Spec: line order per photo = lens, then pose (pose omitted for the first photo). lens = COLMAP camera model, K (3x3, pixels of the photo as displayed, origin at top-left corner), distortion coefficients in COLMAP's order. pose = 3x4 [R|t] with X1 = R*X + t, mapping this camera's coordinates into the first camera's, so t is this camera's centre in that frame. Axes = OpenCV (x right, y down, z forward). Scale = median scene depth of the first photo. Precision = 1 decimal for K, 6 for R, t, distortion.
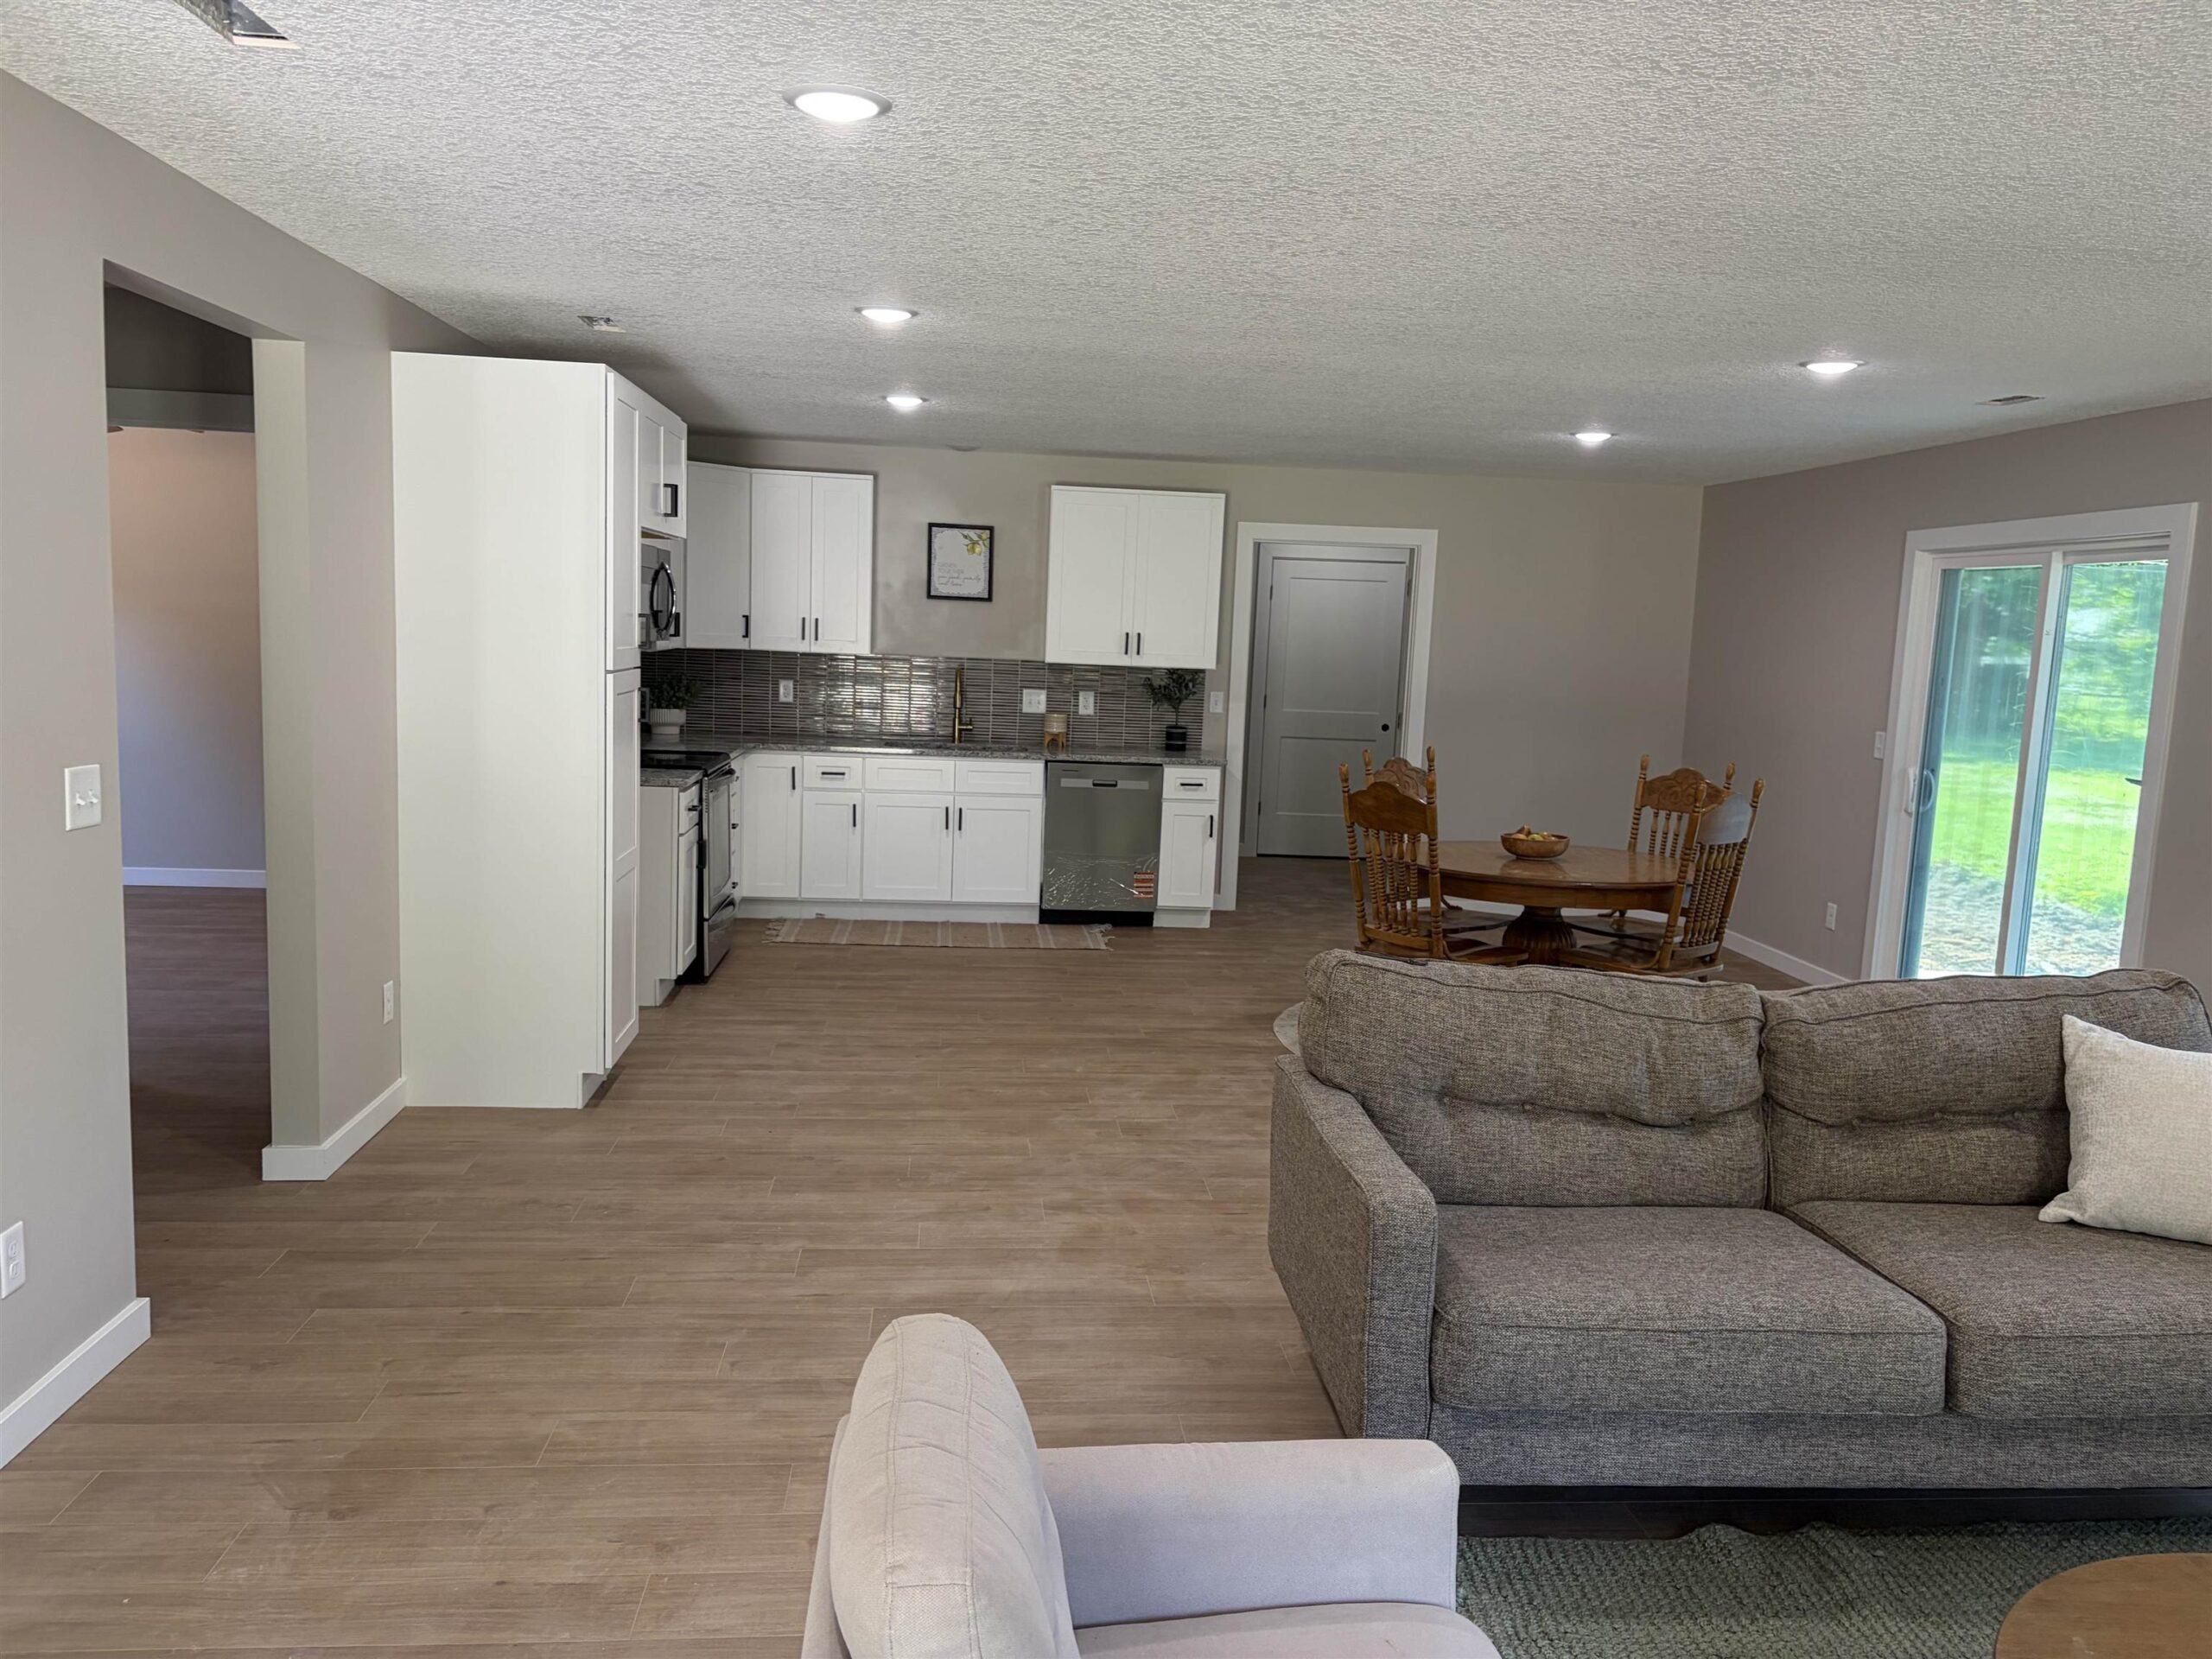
lens RADIAL K [[1658.2, 0, 1132.8], [0, 1658.2, 838.5], [0, 0, 1]] dist [0.073425, -0.078642]
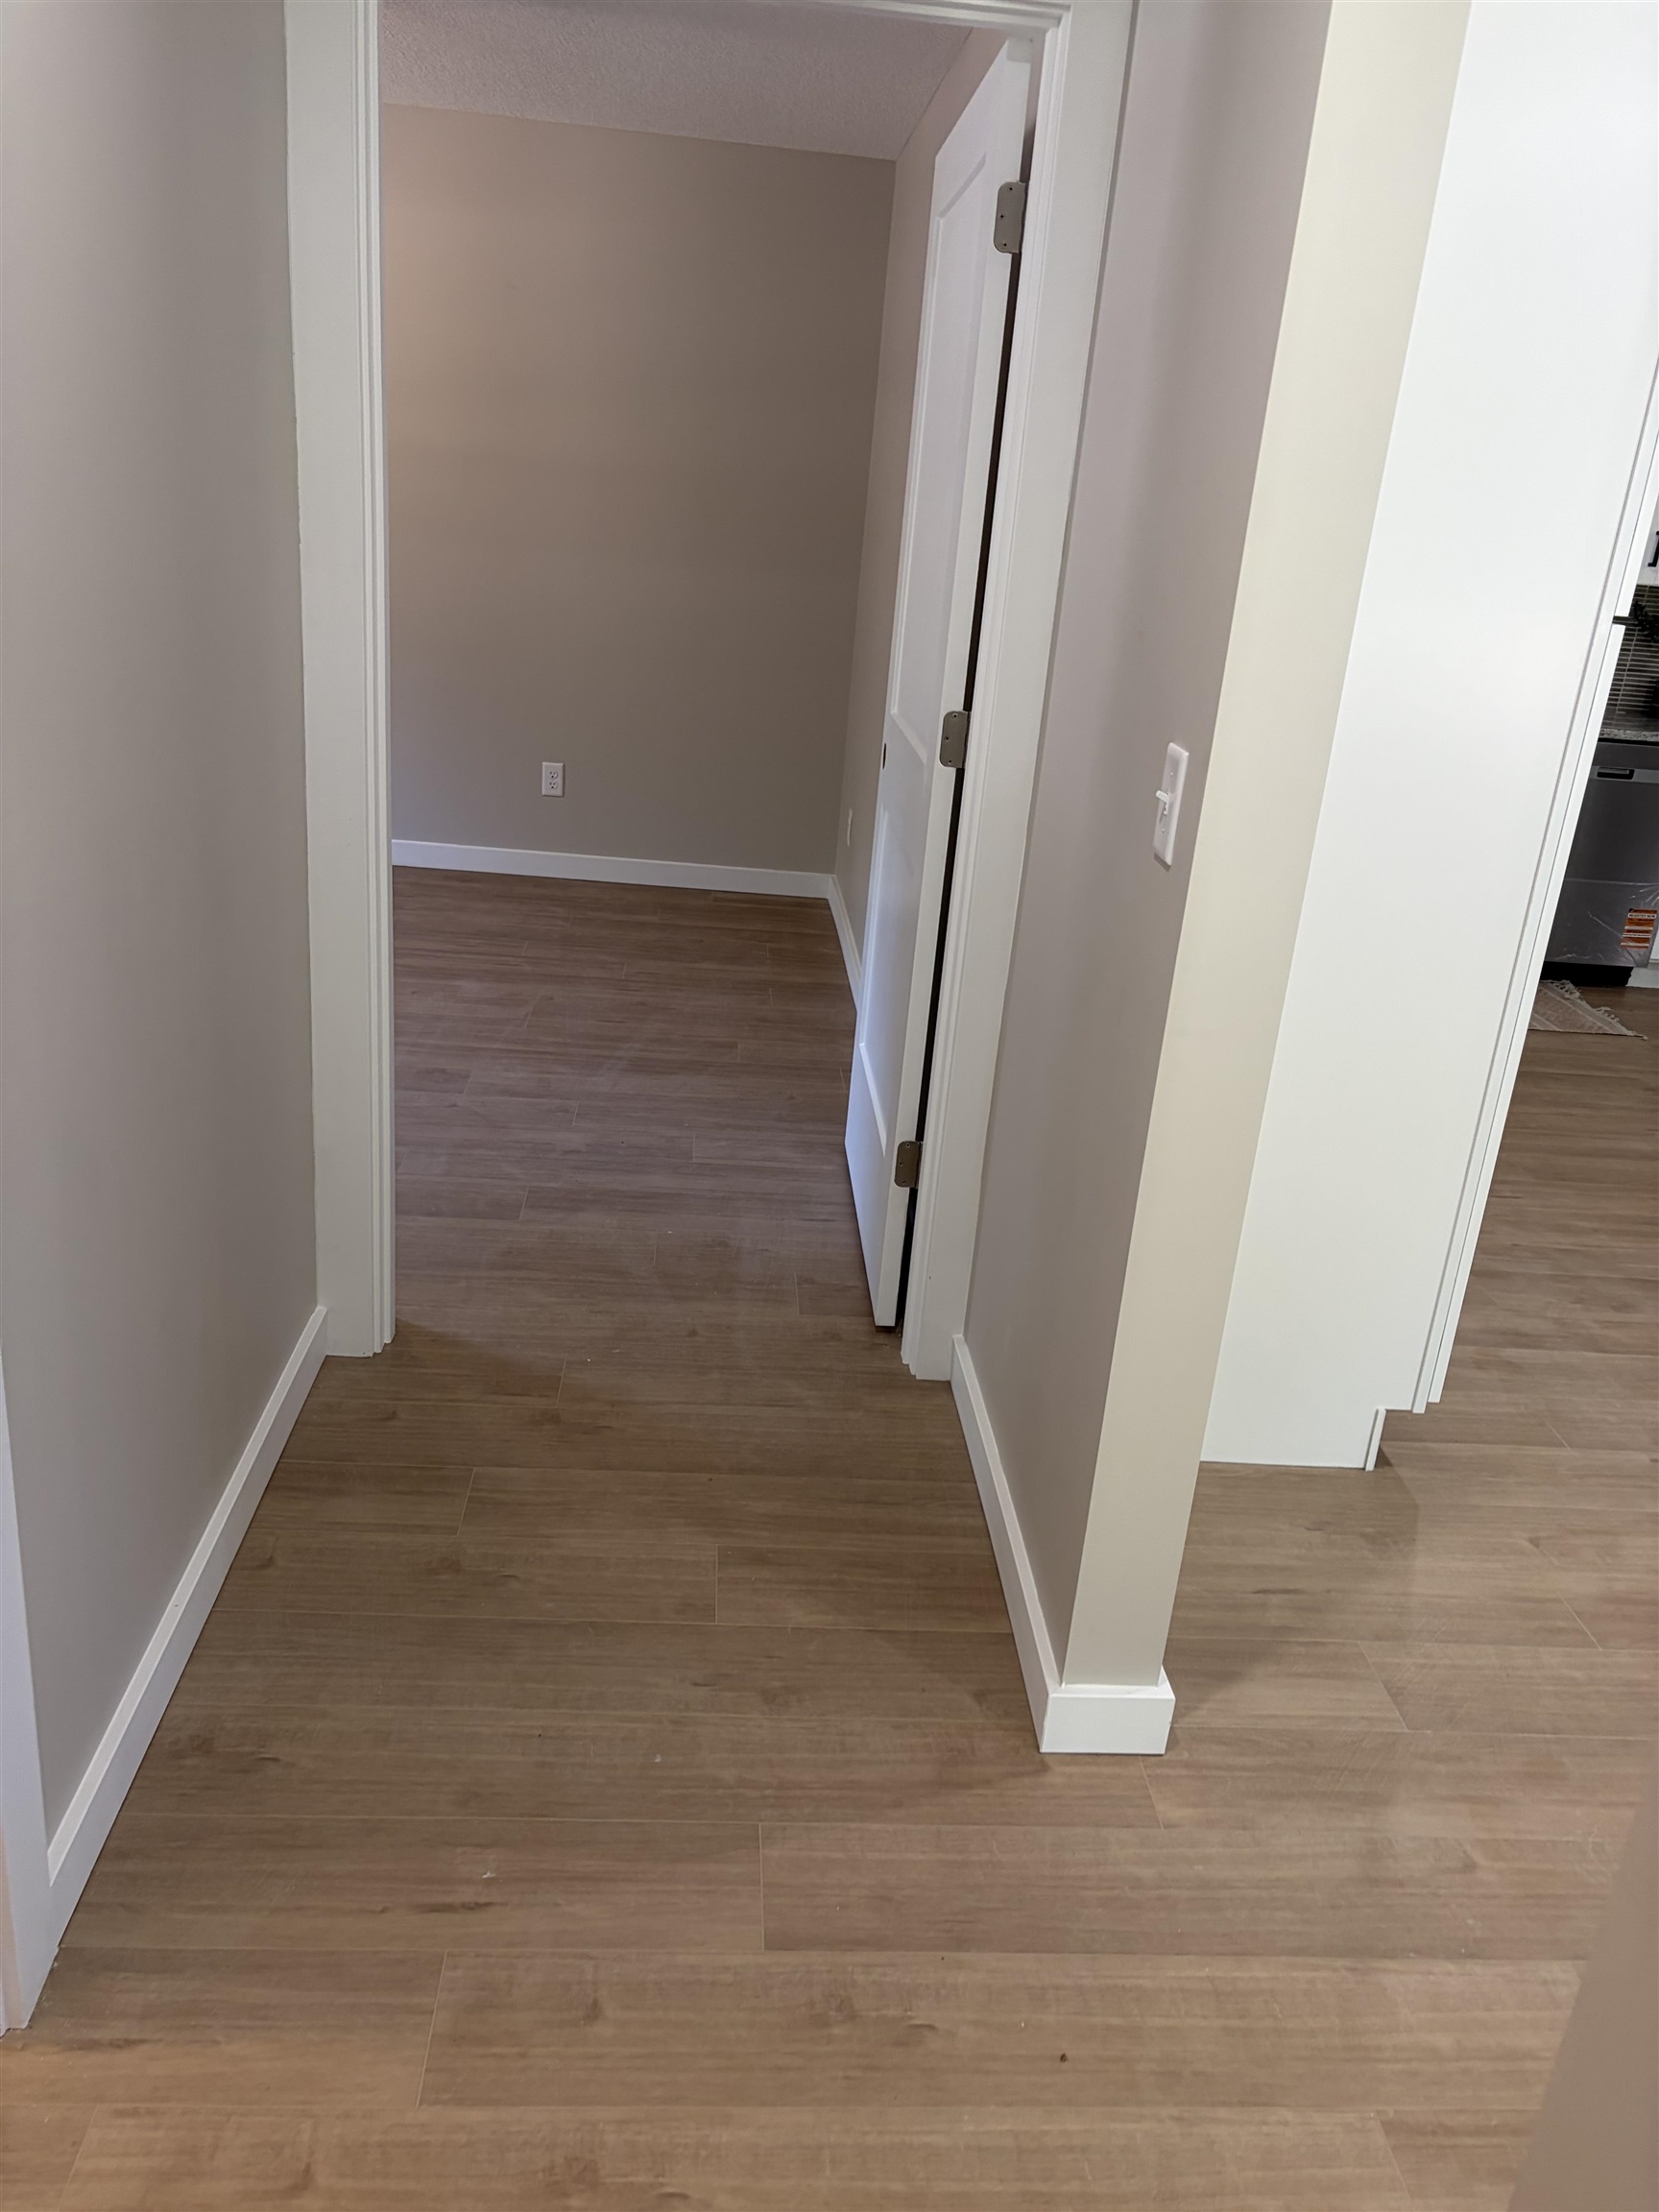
lens RADIAL K [[1659.1, 0, 855.1], [0, 1659.1, 1116.5], [0, 0, 1]] dist [0.055872, -0.064308]
pose [[0.998378, 0.055675, -0.011874, -0.432486], [-0.051554, 0.972721, 0.226177, -0.050678], [0.024143, -0.225198, 0.974014, 0.447499]]
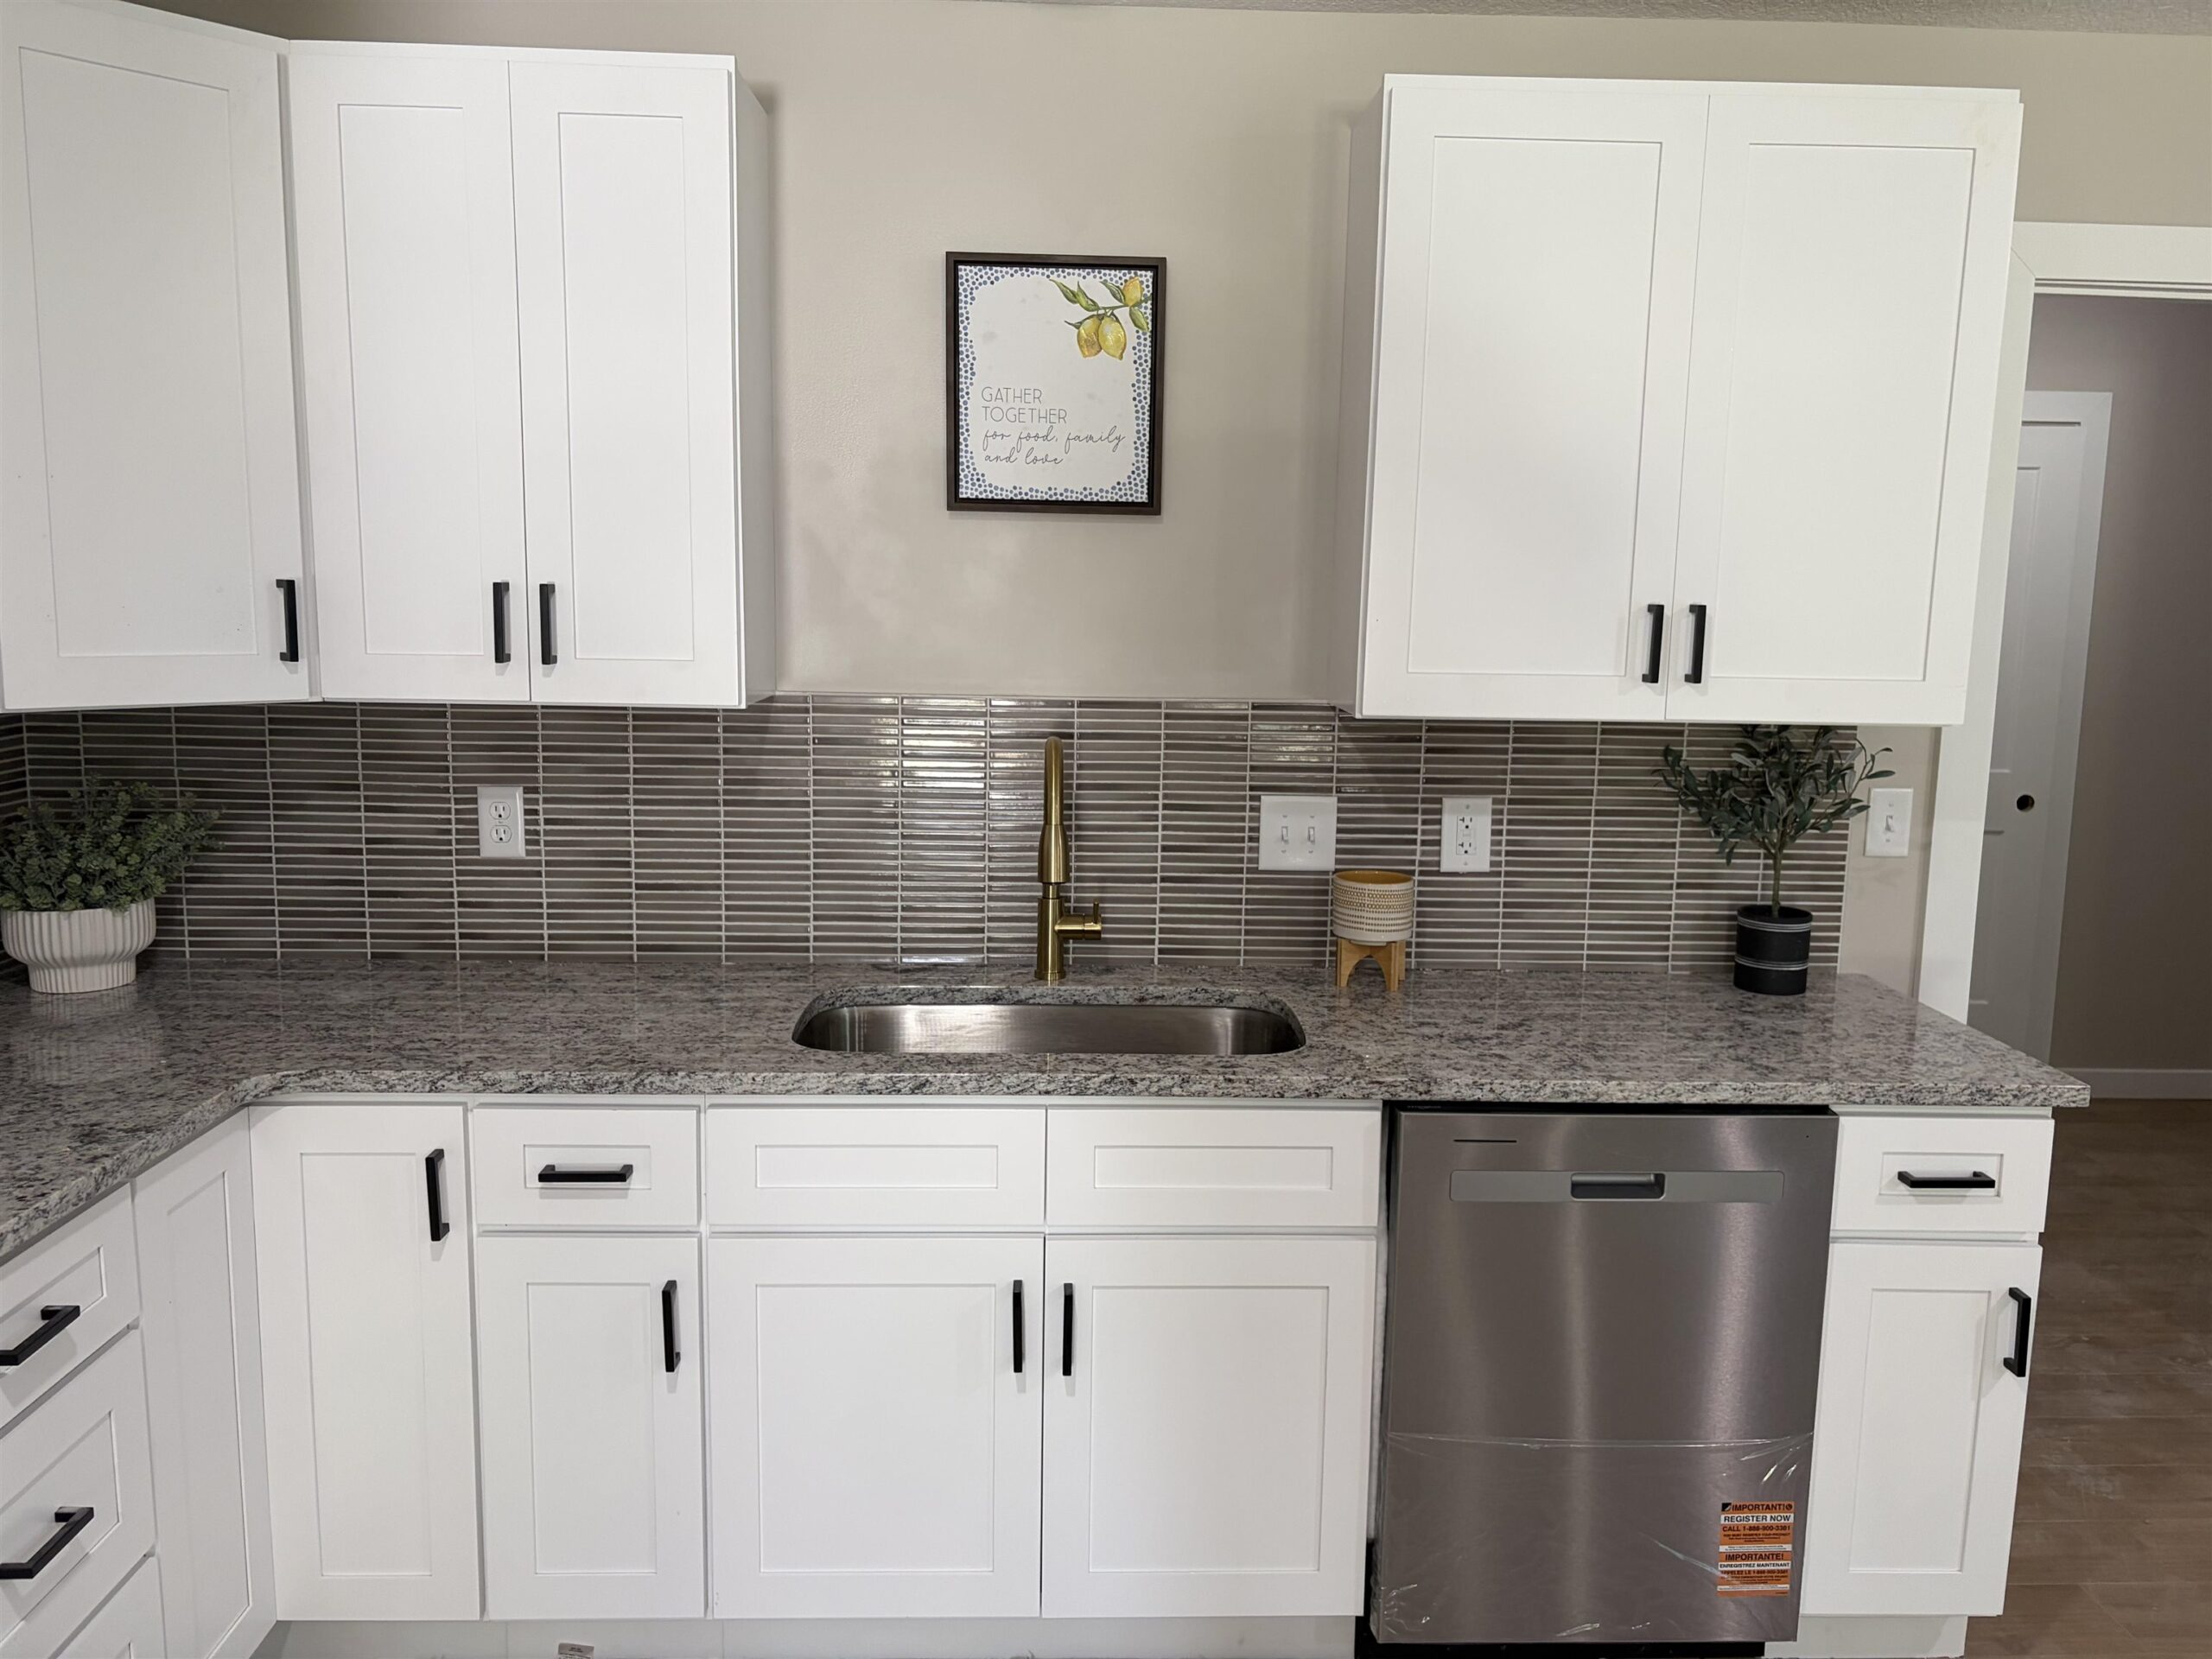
lens RADIAL K [[1657.3, 0, 1115.3], [0, 1657.3, 817.5], [0, 0, 1]] dist [0.110953, -0.178163]
pose [[0.997742, -0.013759, -0.065739, -0.110736], [0.014372, 0.999857, 0.008867, -0.135163], [0.065608, -0.009792, 0.997797, 1.044061]]
